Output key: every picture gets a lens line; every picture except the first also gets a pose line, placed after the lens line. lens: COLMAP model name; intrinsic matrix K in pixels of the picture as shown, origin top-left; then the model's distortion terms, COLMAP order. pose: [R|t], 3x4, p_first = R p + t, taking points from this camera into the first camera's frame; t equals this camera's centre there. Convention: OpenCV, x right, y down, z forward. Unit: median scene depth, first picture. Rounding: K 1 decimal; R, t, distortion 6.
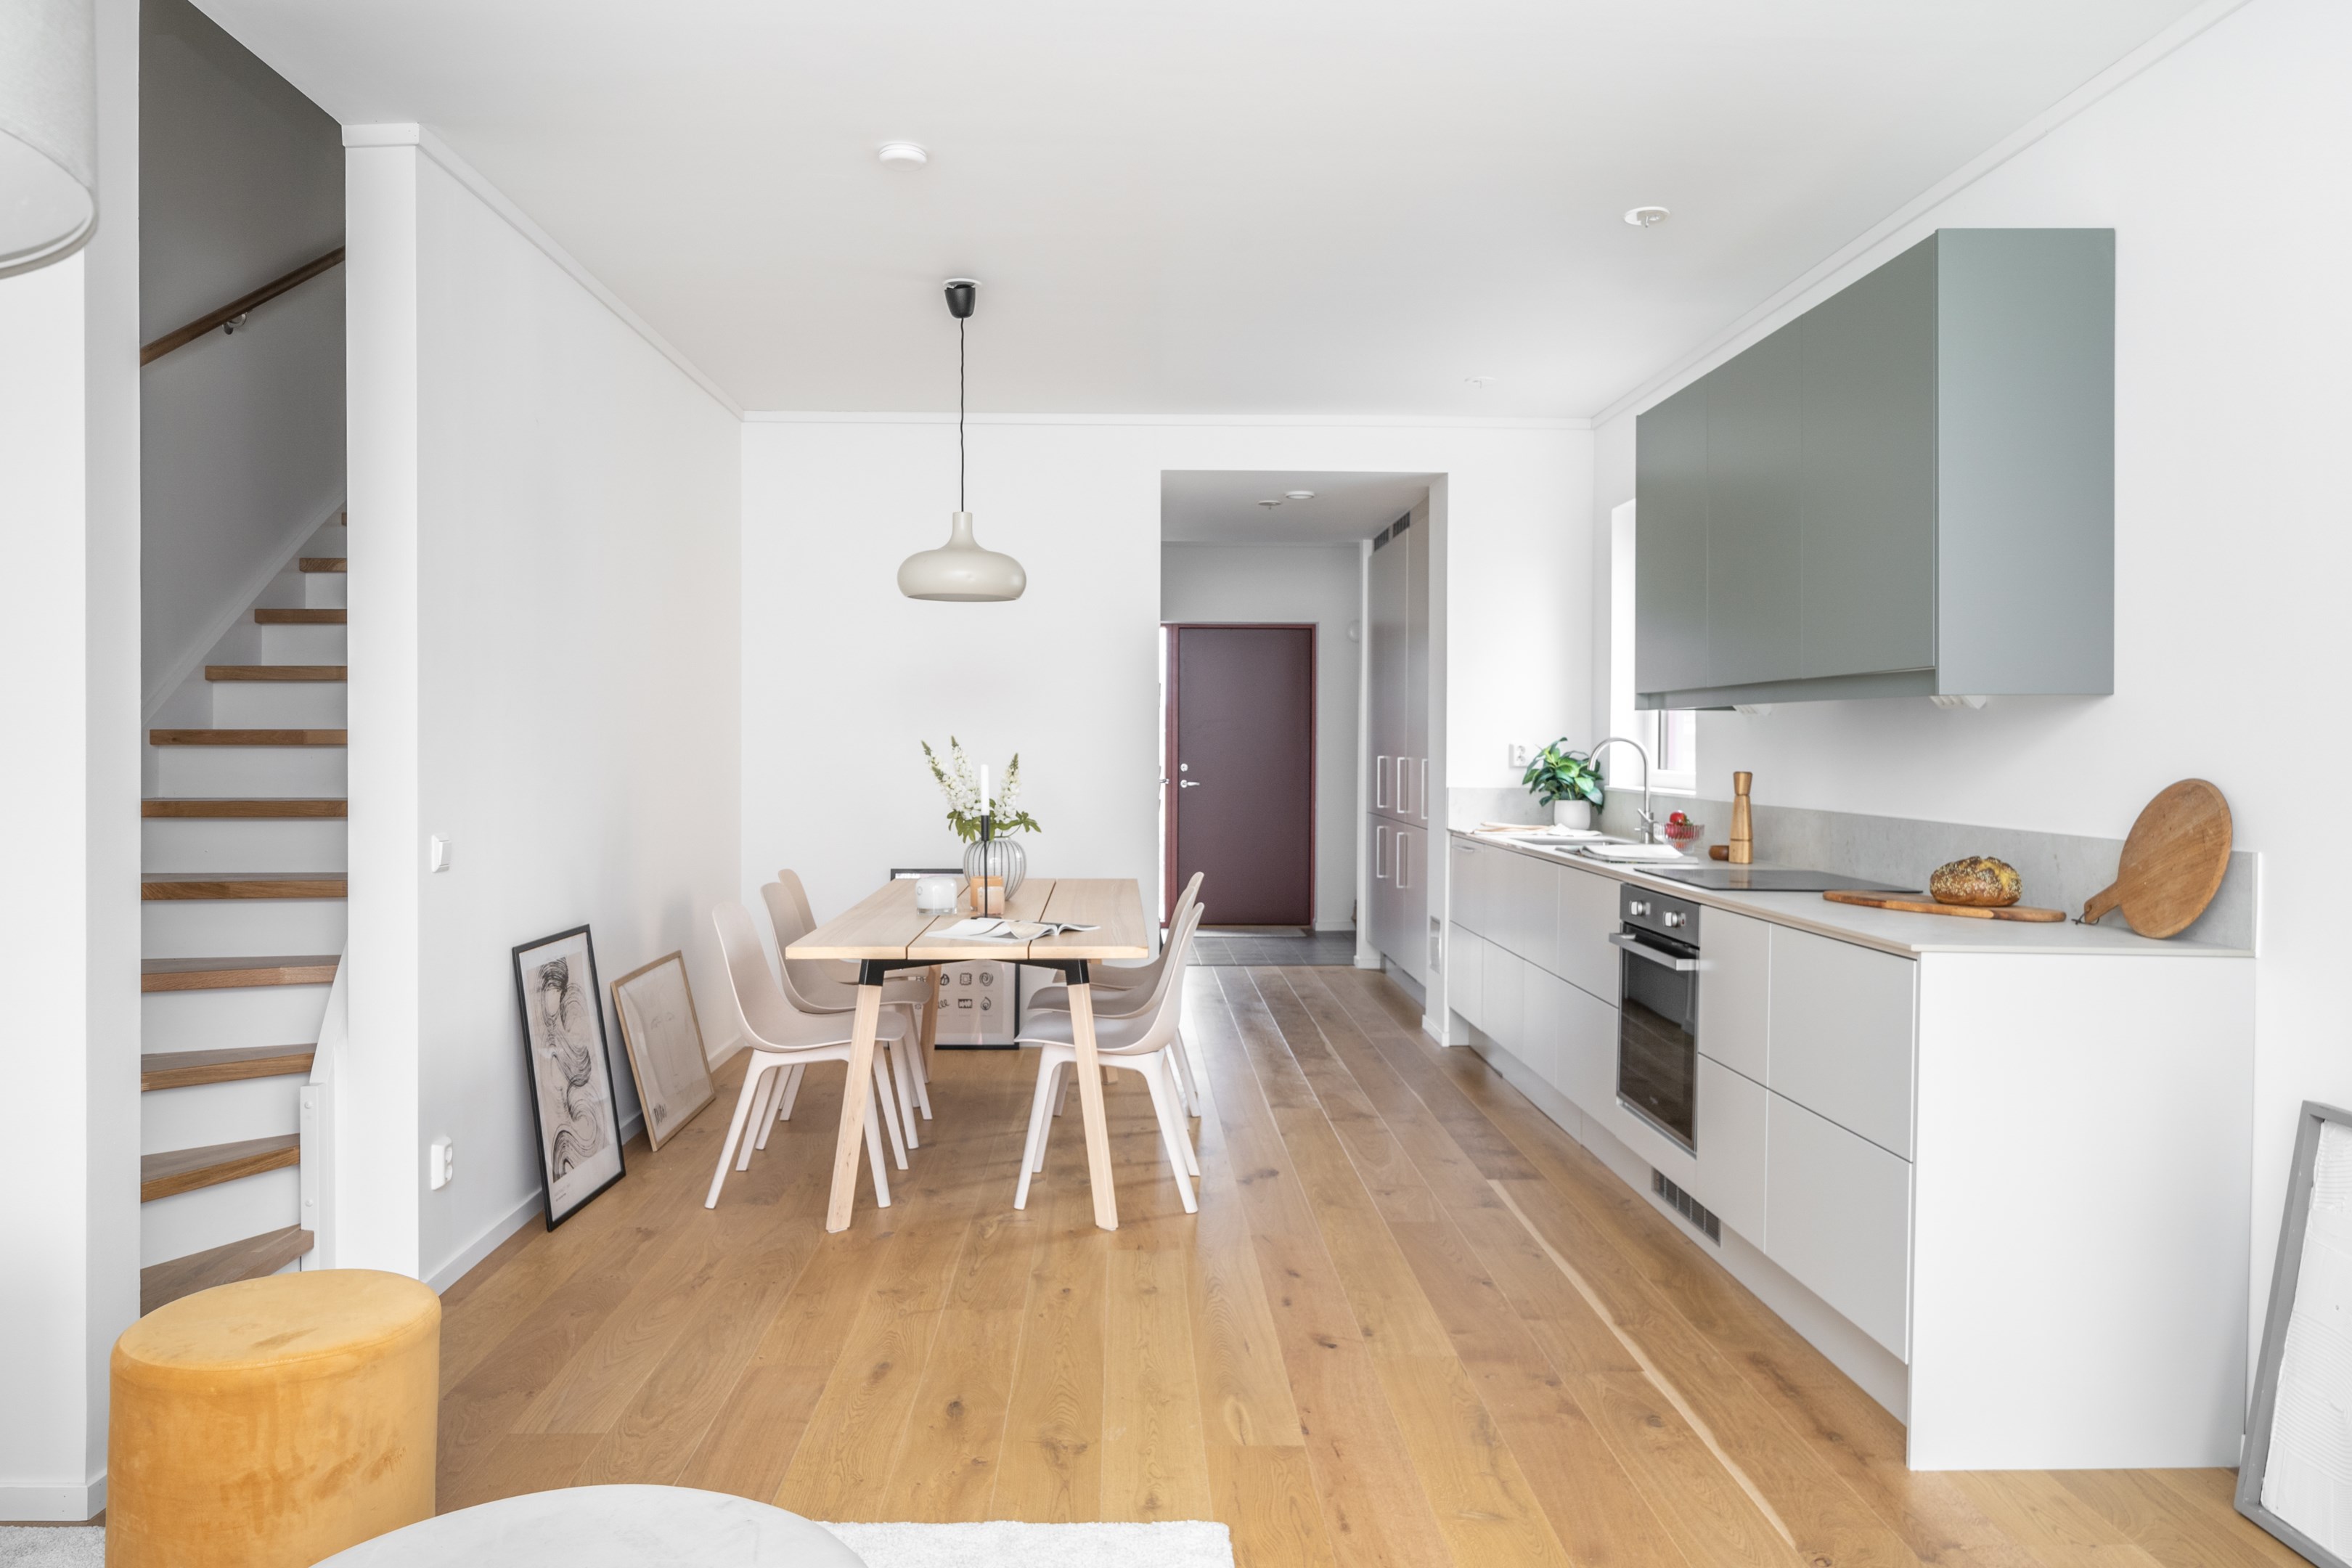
lens RADIAL K [[1616.1, 0, 1174.6], [0, 1616.1, 739.1], [0, 0, 1]] dist [-0.000670, 0.001454]
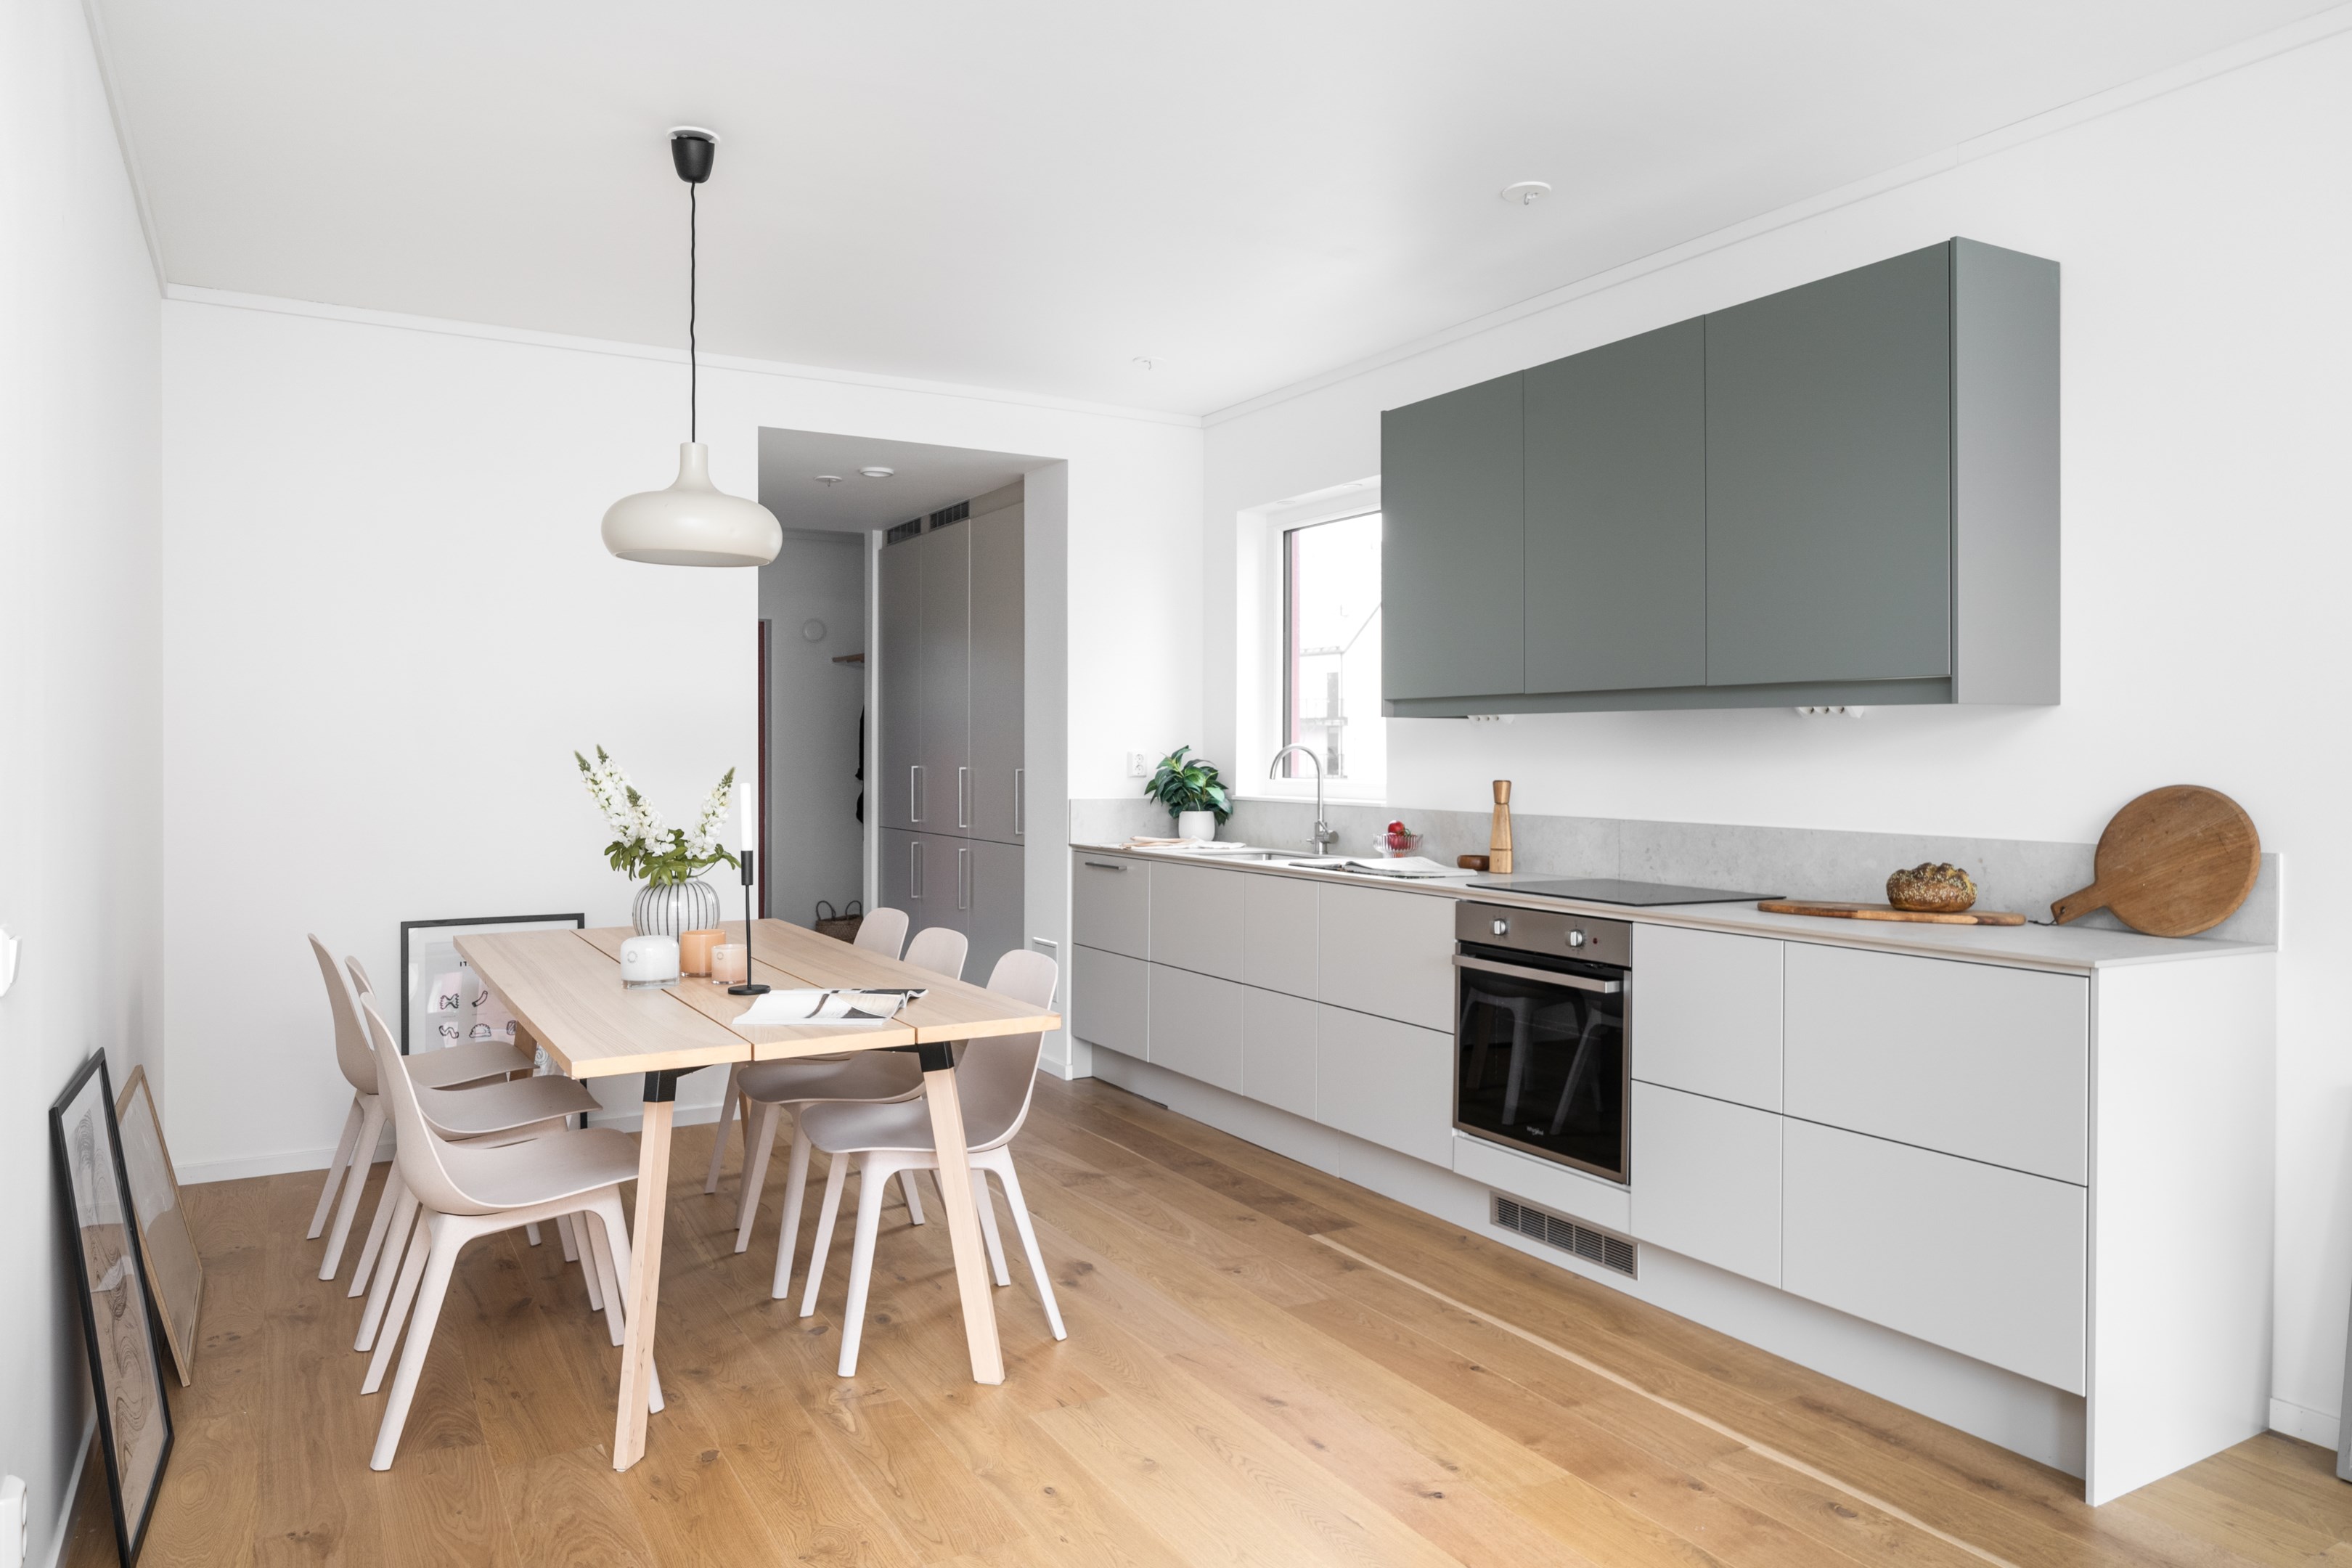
lens RADIAL K [[1536.4, 0, 1181.2], [0, 1536.4, 746.8], [0, 0, 1]] dist [0.001070, -0.002634]
pose [[0.876132, -0.001445, 0.482069, -0.317103], [0.001186, 0.999999, 0.000841, -0.001521], [-0.482069, -0.000165, 0.876133, 0.314881]]
